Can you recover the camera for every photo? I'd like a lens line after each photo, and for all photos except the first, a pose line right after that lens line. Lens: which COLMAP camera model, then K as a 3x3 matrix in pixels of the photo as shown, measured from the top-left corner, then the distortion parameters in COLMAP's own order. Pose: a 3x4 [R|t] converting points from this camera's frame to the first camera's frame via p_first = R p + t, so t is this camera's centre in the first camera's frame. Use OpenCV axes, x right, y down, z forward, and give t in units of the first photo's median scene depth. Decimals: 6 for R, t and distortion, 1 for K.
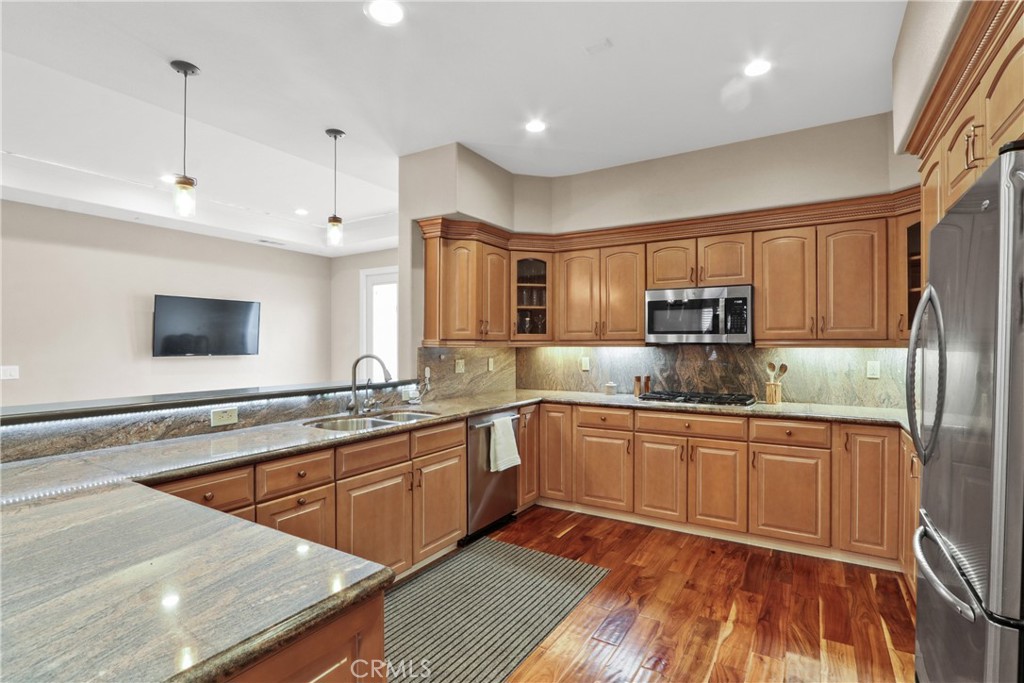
lens RADIAL K [[479.0, 0, 508.2], [0, 479.0, 347.7], [0, 0, 1]] dist [-0.010418, 0.000738]
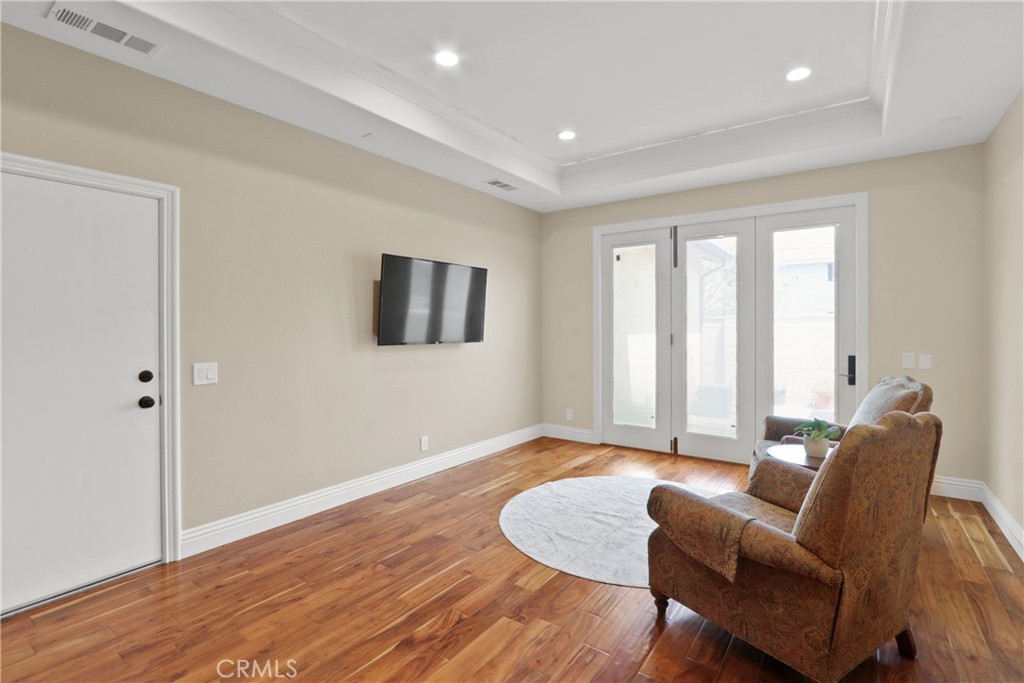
lens RADIAL K [[479.0, 0, 519.3], [0, 479.0, 333.2], [0, 0, 1]] dist [-0.010418, 0.000738]
pose [[0.997987, 0.001098, -0.063411, -0.821089], [-0.001001, 0.999998, 0.001558, -0.001792], [0.063412, -0.001491, 0.997986, 0.541514]]
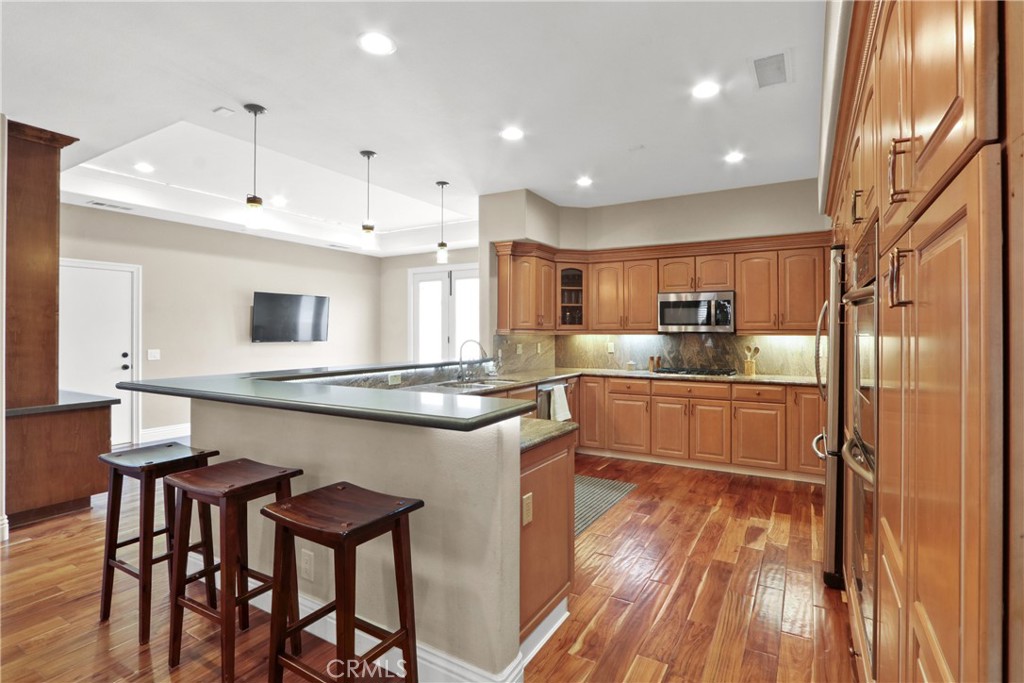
lens RADIAL K [[479.0, 0, 513.5], [0, 479.0, 332.1], [0, 0, 1]] dist [-0.010418, 0.000738]
pose [[0.999831, 0.001193, 0.018359, -0.164287], [-0.001036, 0.999963, -0.008560, 0.003077], [-0.018368, 0.008540, 0.999795, -0.391556]]
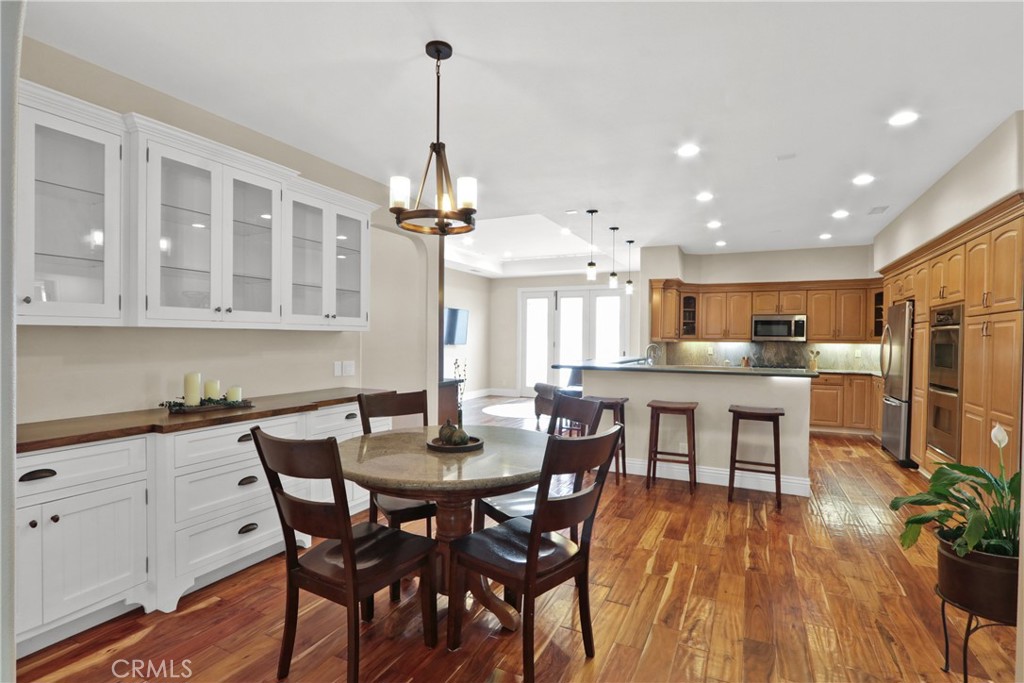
lens RADIAL K [[479.0, 0, 511.2], [0, 479.0, 346.4], [0, 0, 1]] dist [-0.010418, 0.000738]
pose [[0.995601, 0.010486, 0.093105, -1.012548], [-0.011229, 0.999909, 0.007459, 0.012657], [-0.093019, -0.008471, 0.995628, -1.027372]]
